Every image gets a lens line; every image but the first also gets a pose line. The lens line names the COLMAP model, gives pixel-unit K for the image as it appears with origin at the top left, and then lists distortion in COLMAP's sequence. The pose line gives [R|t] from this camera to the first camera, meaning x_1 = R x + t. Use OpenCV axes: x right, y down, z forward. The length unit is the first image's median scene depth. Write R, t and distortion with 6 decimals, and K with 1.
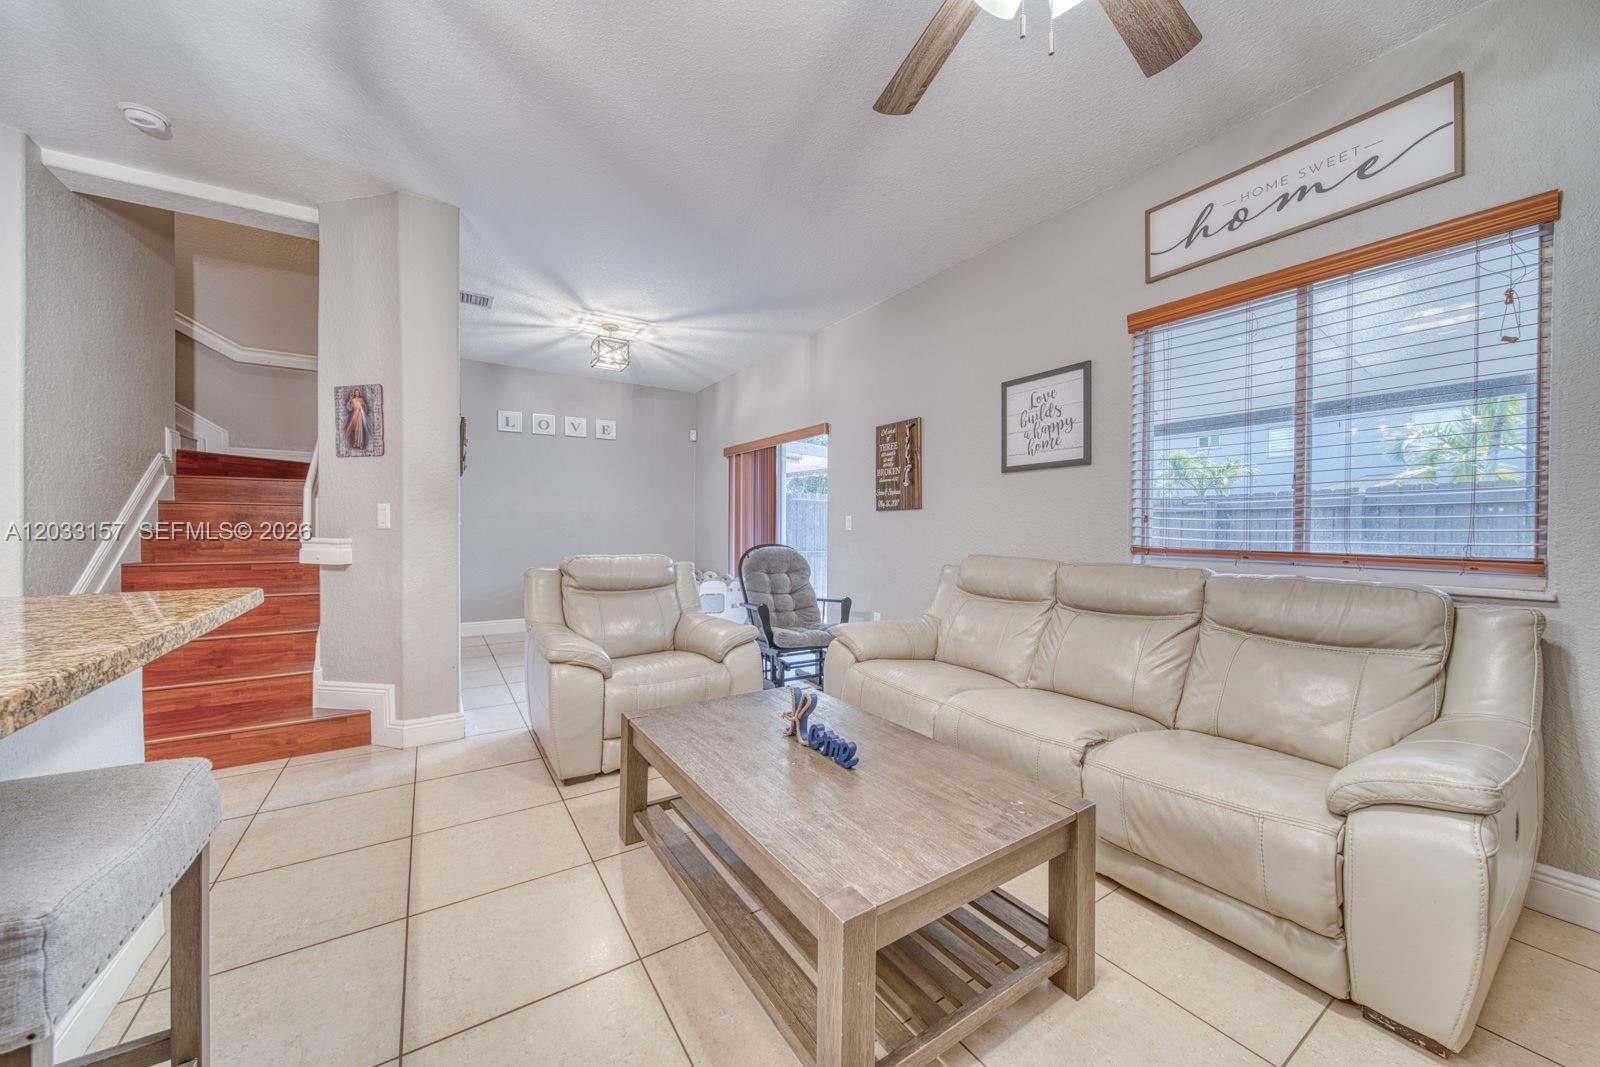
lens RADIAL K [[569.0, 0, 802.0], [0, 569.0, 532.7], [0, 0, 1]] dist [-0.002882, -0.000364]
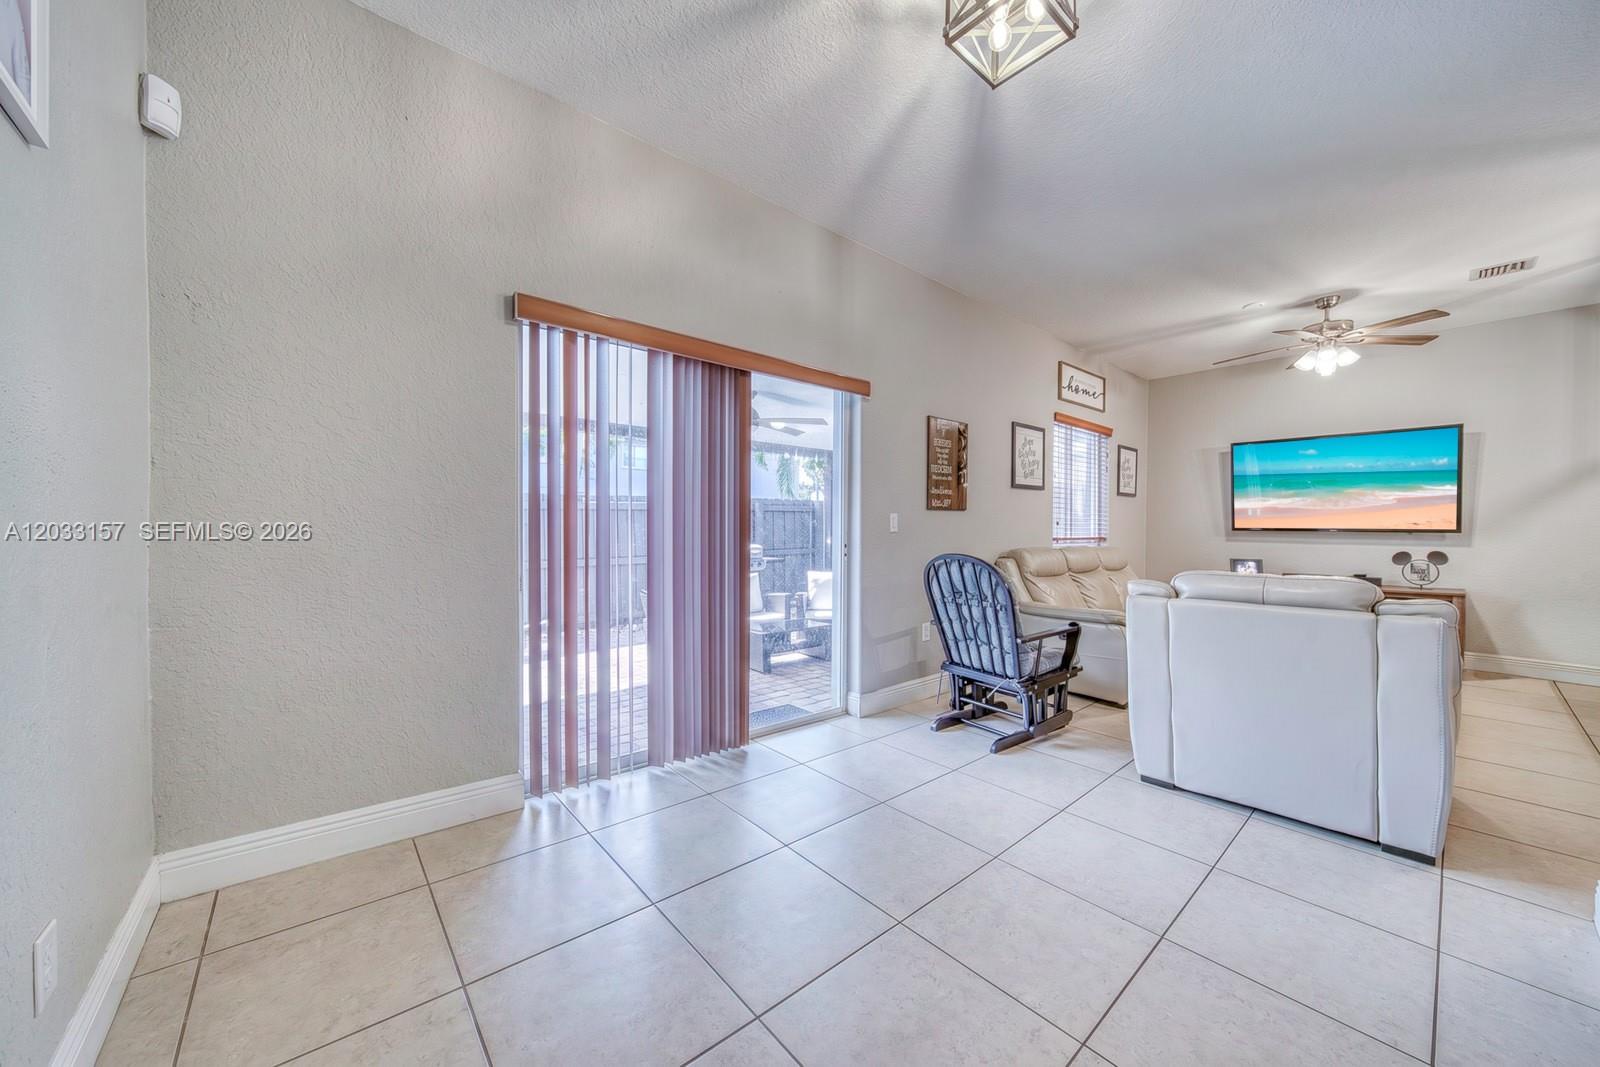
lens RADIAL K [[569.0, 0, 802.0], [0, 569.0, 532.7], [0, 0, 1]] dist [-0.002882, -0.000364]
pose [[-0.124406, -0.016388, 0.992096, -0.953502], [0.006102, 0.999832, 0.017280, -0.024135], [-0.992213, 0.008203, -0.124285, 1.692721]]
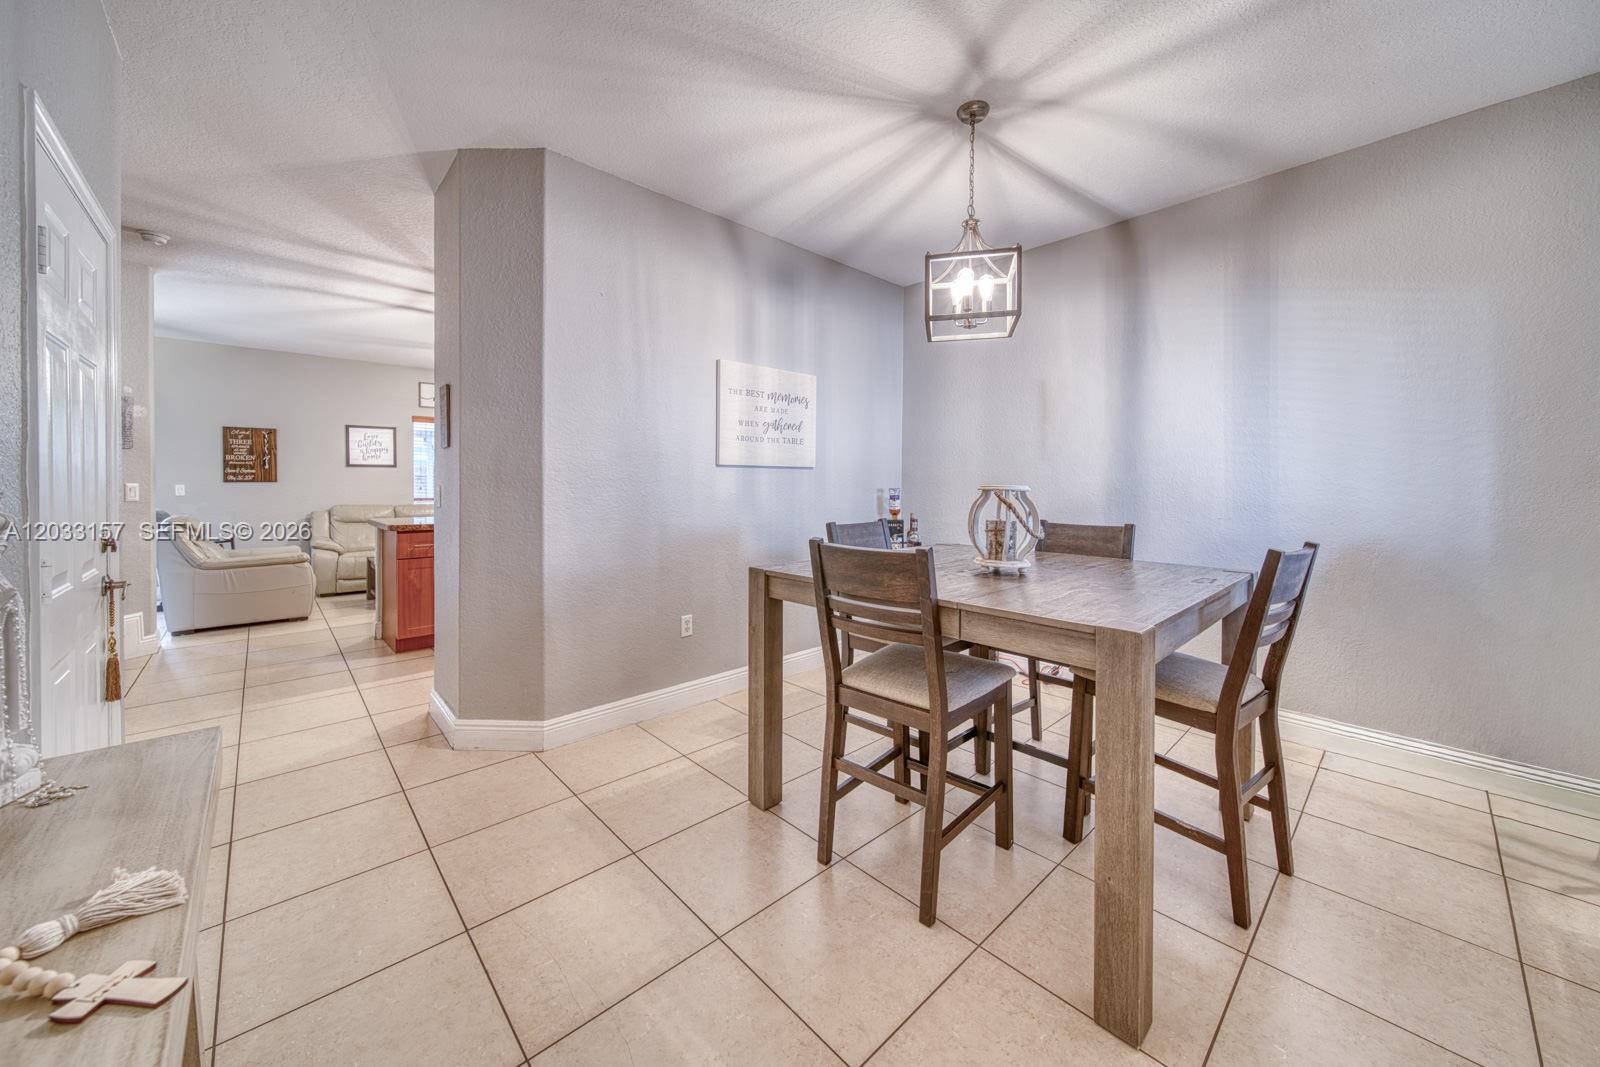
lens RADIAL K [[585.3, 0, 796.5], [0, 585.3, 492.7], [0, 0, 1]] dist [-0.001288, -0.000112]
pose [[-0.161349, -0.018373, 0.986726, -2.135096], [0.006401, 0.999786, 0.019663, -0.039754], [-0.986877, 0.009489, -0.161197, -0.327885]]
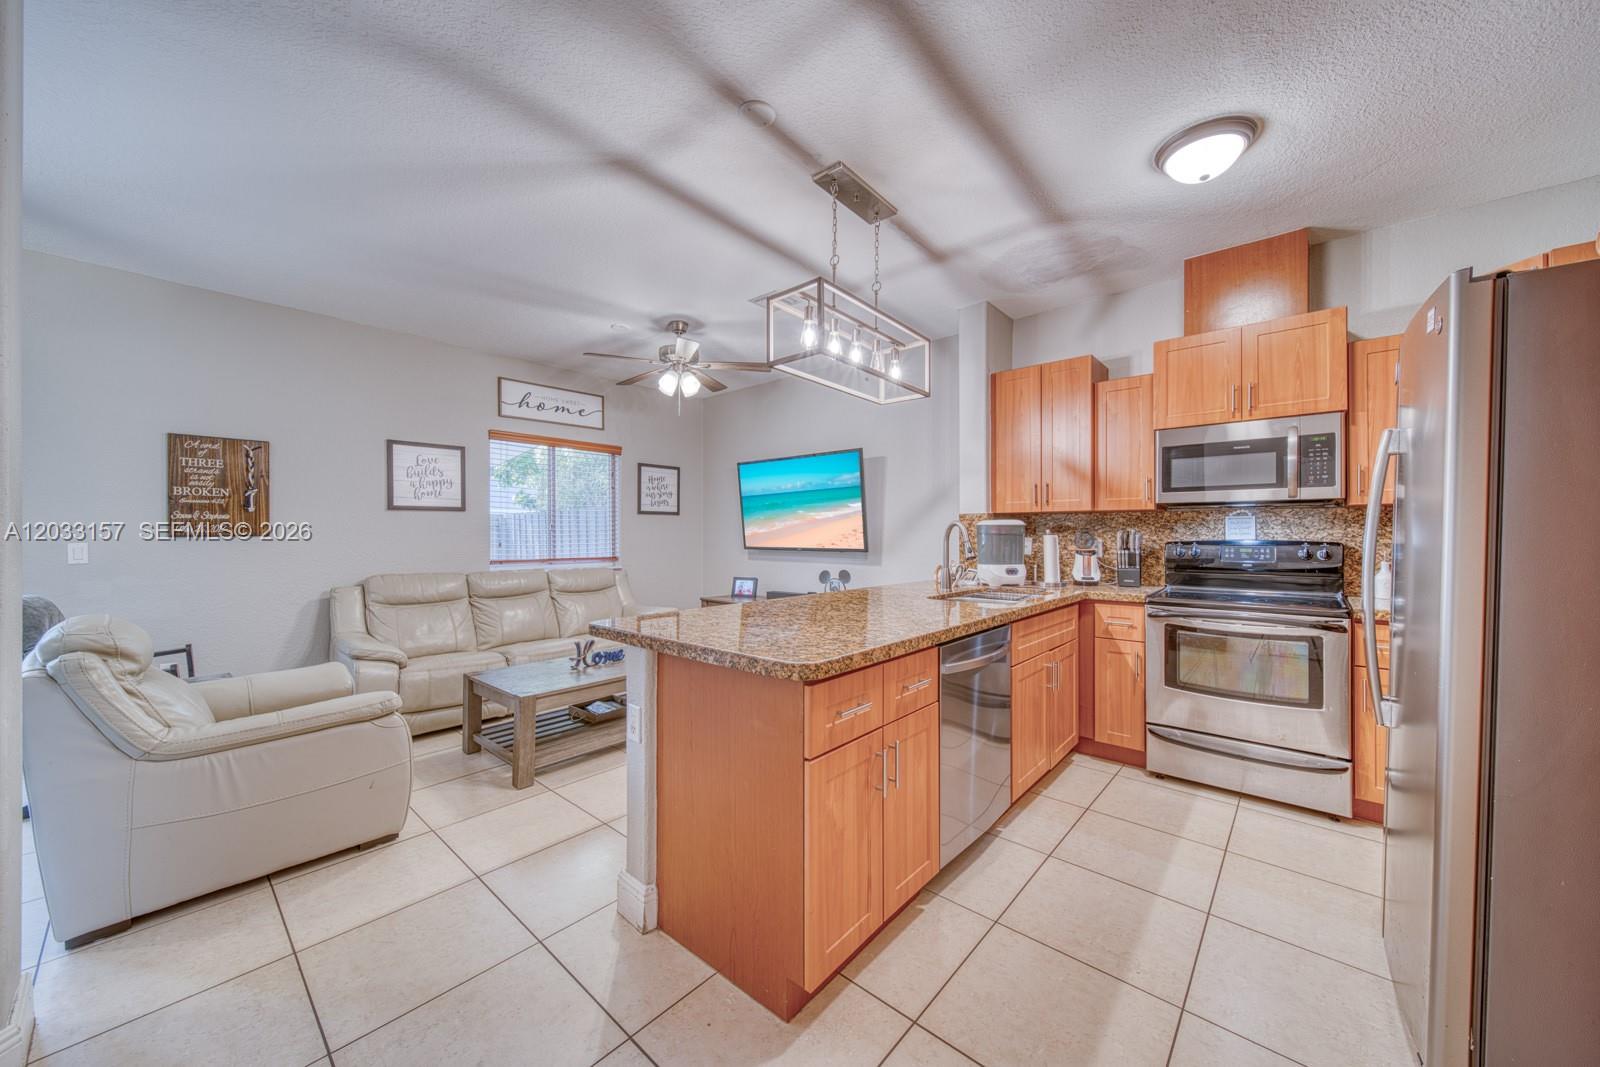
lens RADIAL K [[569.0, 0, 802.0], [0, 569.0, 532.7], [0, 0, 1]] dist [-0.002882, -0.000364]
pose [[-0.268275, -0.001915, 0.963340, -1.147387], [0.010656, 0.999931, 0.004956, -0.050054], [-0.963283, 0.011595, -0.268236, 0.450071]]
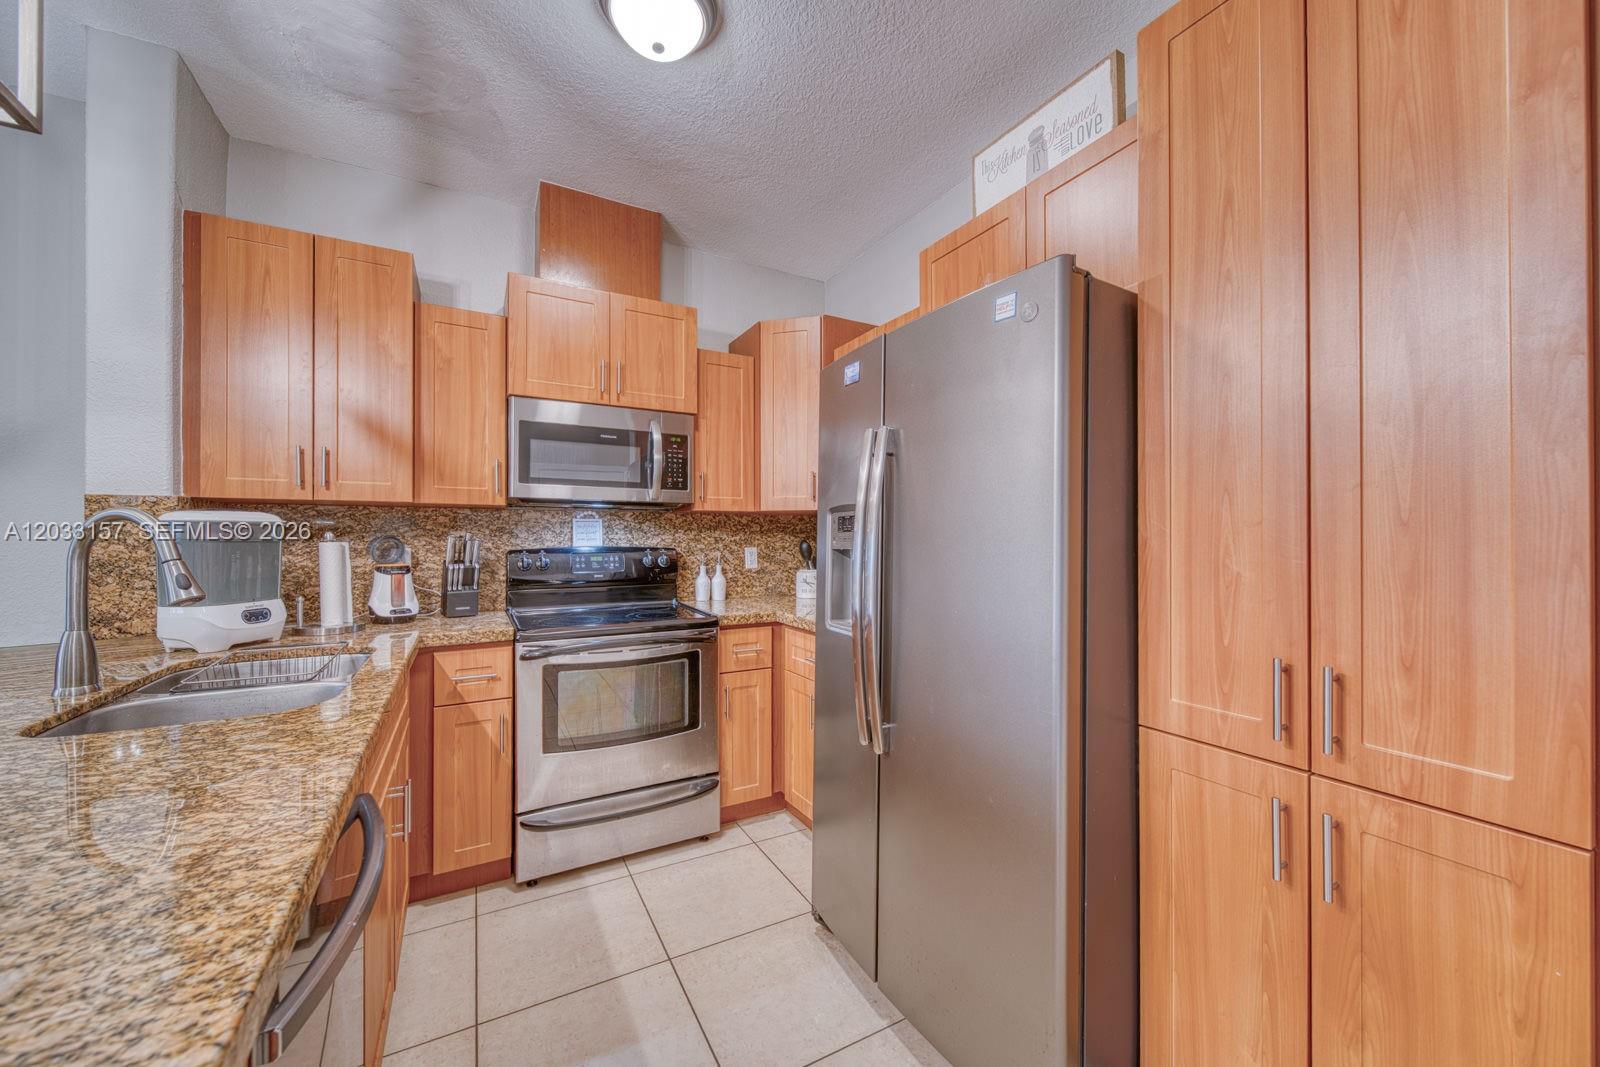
lens RADIAL K [[593.6, 0, 806.4], [0, 593.6, 537.0], [0, 0, 1]] dist [-0.000606, -0.000109]
pose [[-0.997328, -0.004831, 0.072890, -0.776937], [-0.004060, 0.999934, 0.010724, -0.049473], [-0.072937, 0.010399, -0.997282, 0.301416]]
